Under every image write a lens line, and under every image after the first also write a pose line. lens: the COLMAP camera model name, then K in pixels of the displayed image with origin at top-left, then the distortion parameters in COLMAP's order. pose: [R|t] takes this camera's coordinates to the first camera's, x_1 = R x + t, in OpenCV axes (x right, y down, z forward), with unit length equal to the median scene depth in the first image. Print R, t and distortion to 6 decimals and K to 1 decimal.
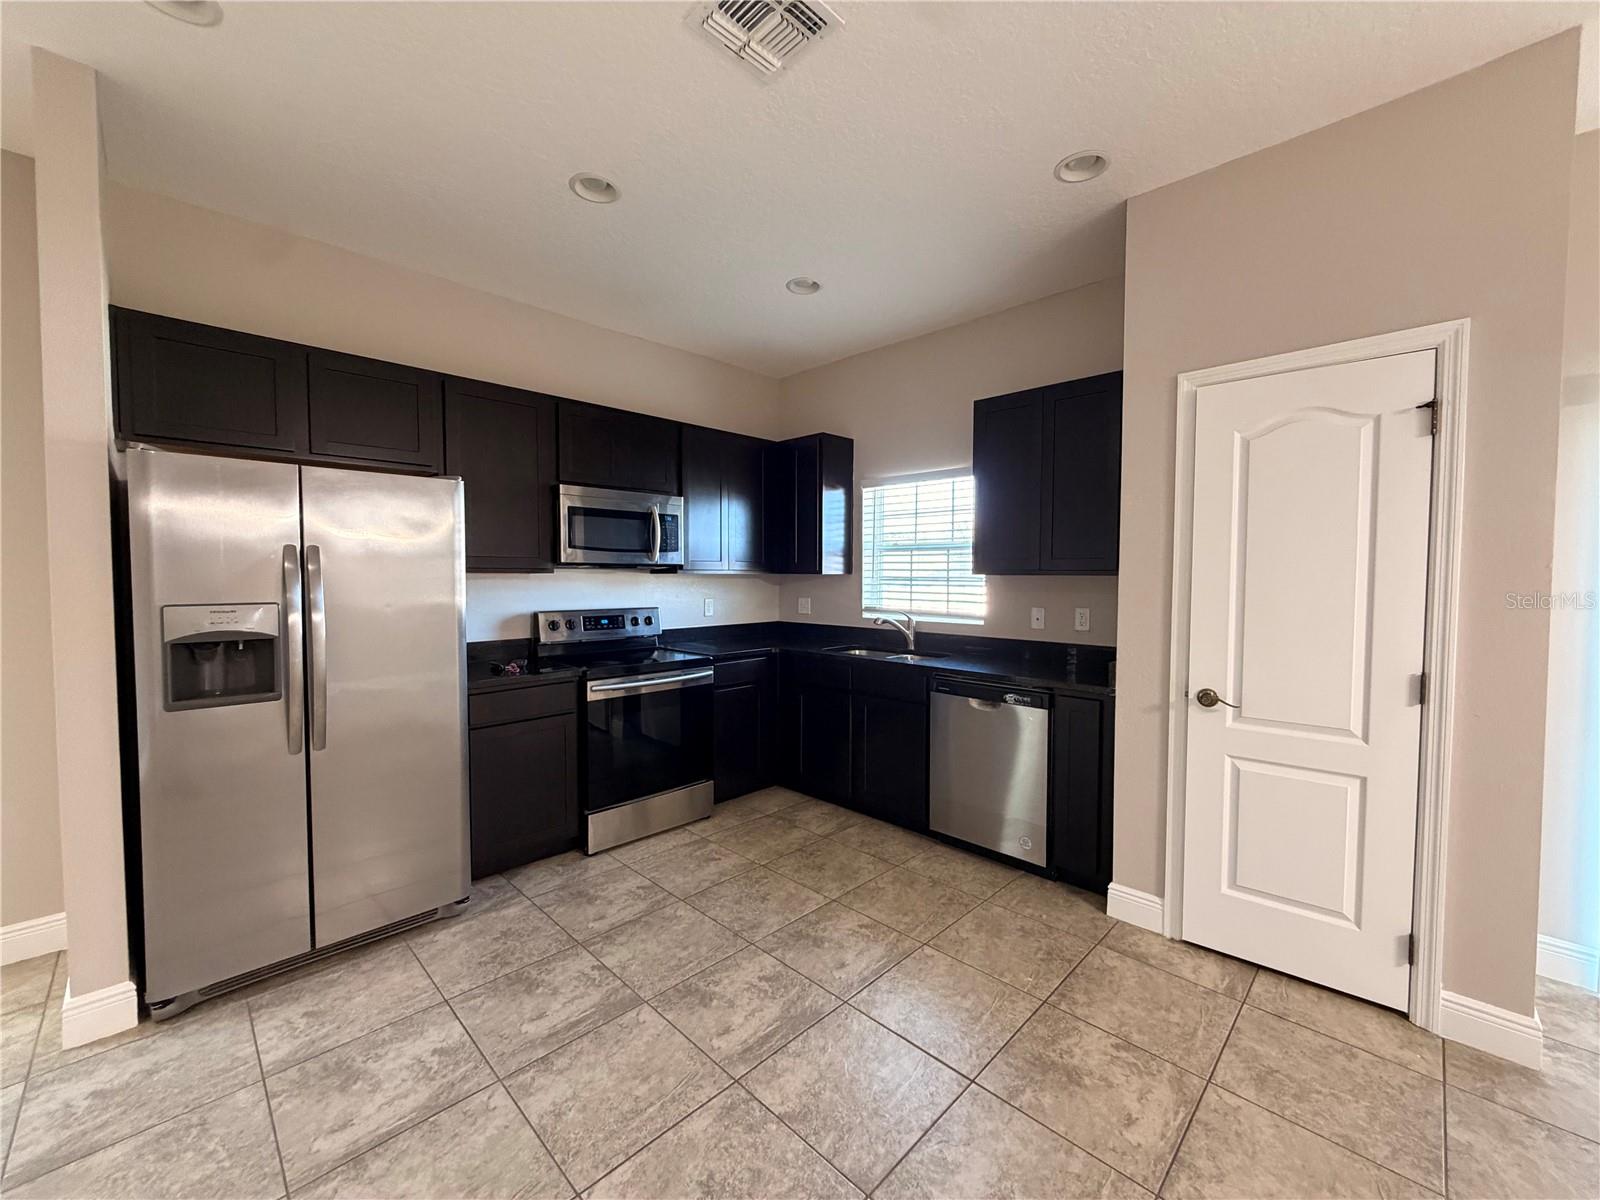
lens RADIAL K [[642.1, 0, 805.8], [0, 642.1, 585.6], [0, 0, 1]] dist [0.003002, -0.000220]
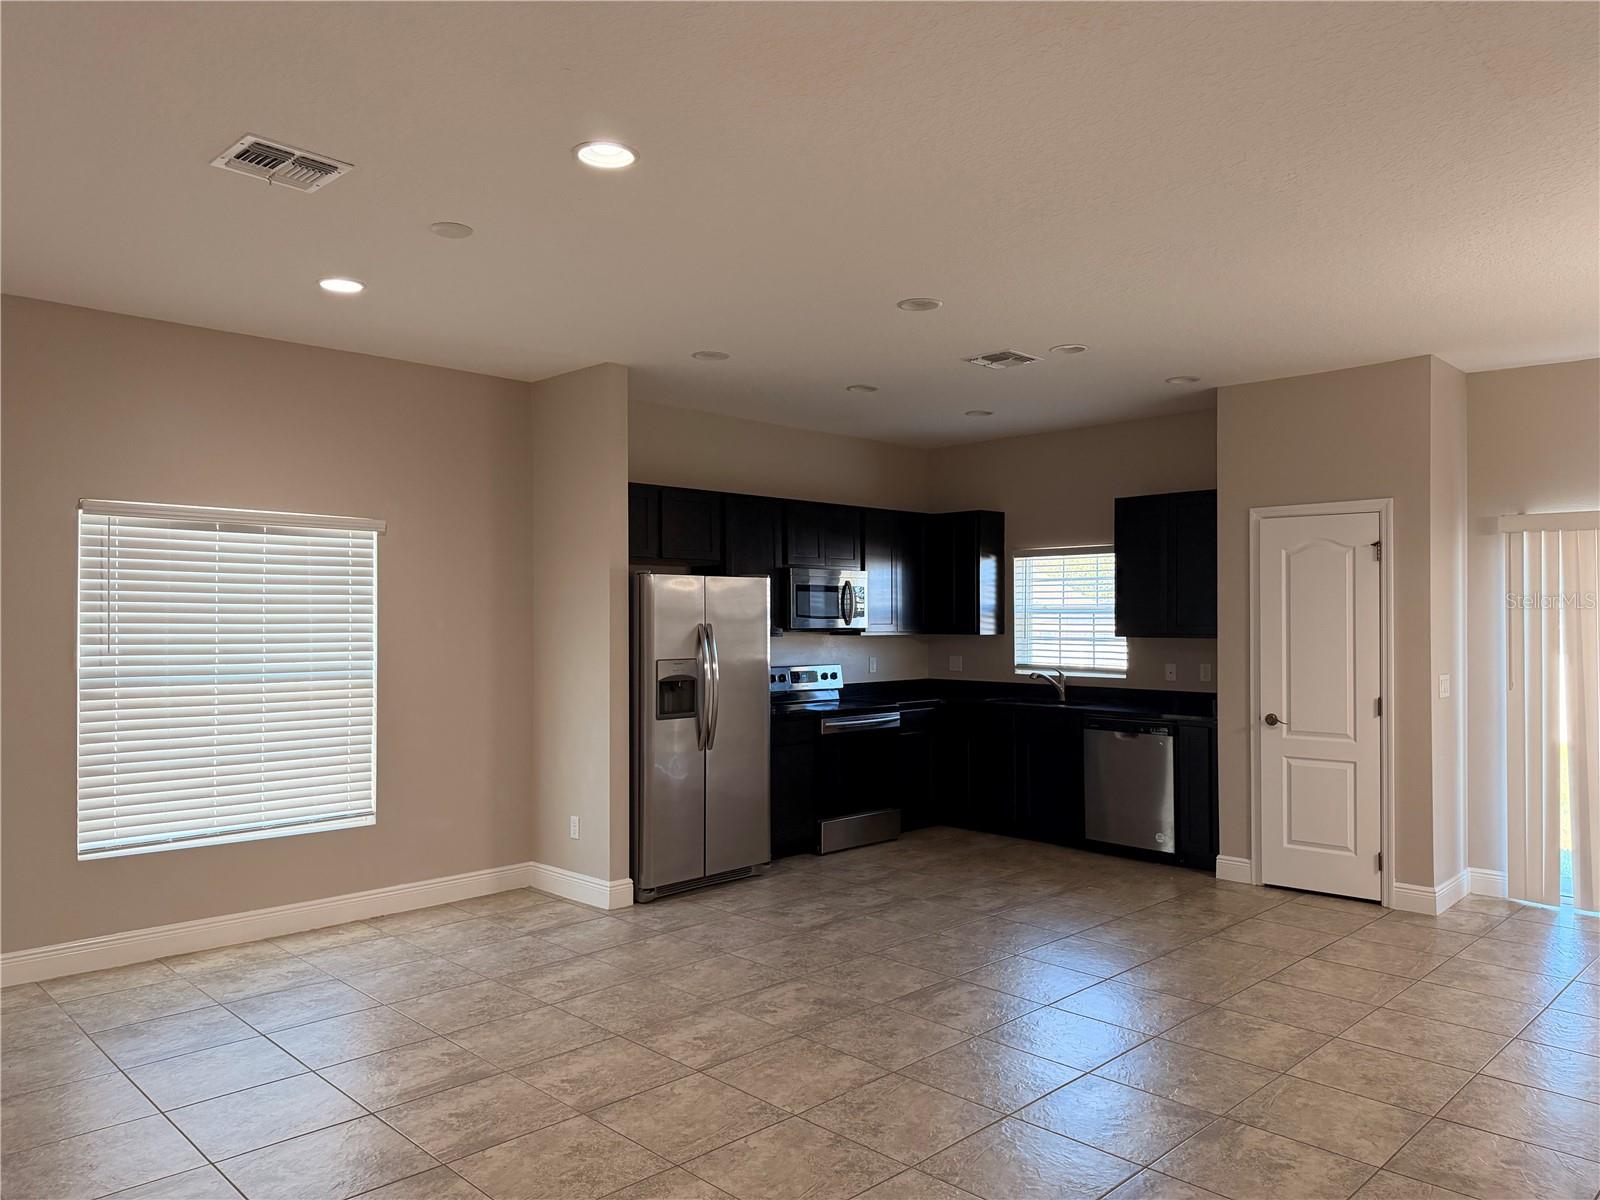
lens RADIAL K [[1133.9, 0, 804.4], [0, 1133.9, 603.3], [0, 0, 1]] dist [0.047043, -0.052422]
pose [[0.999979, -0.002023, -0.006088, -0.429525], [0.001829, 0.999496, -0.031691, -0.016832], [0.006149, 0.031679, 0.999479, -1.578406]]
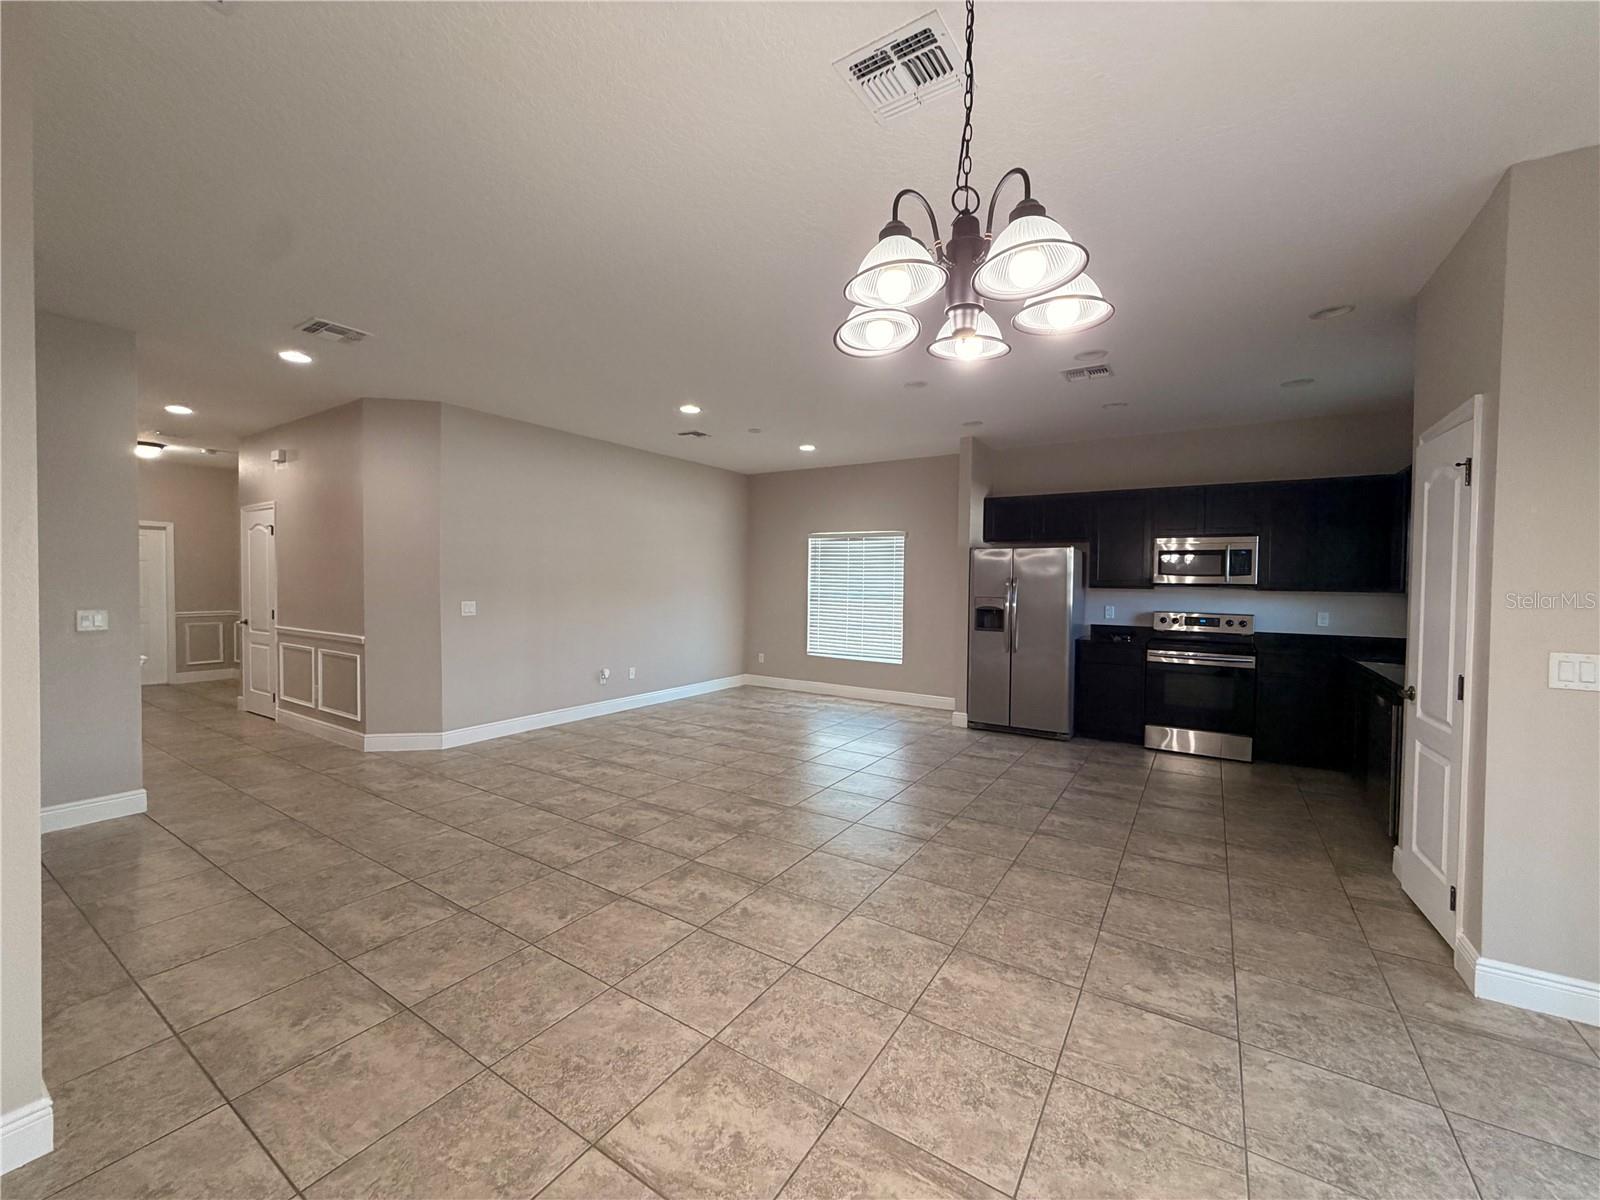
lens RADIAL K [[642.1, 0, 786.3], [0, 642.1, 591.2], [0, 0, 1]] dist [0.003002, -0.000220]
pose [[0.193011, 0.016819, -0.981052, 1.464901], [-0.032480, 0.999415, 0.010743, 0.001146], [0.980659, 0.029791, 0.193444, -0.398776]]
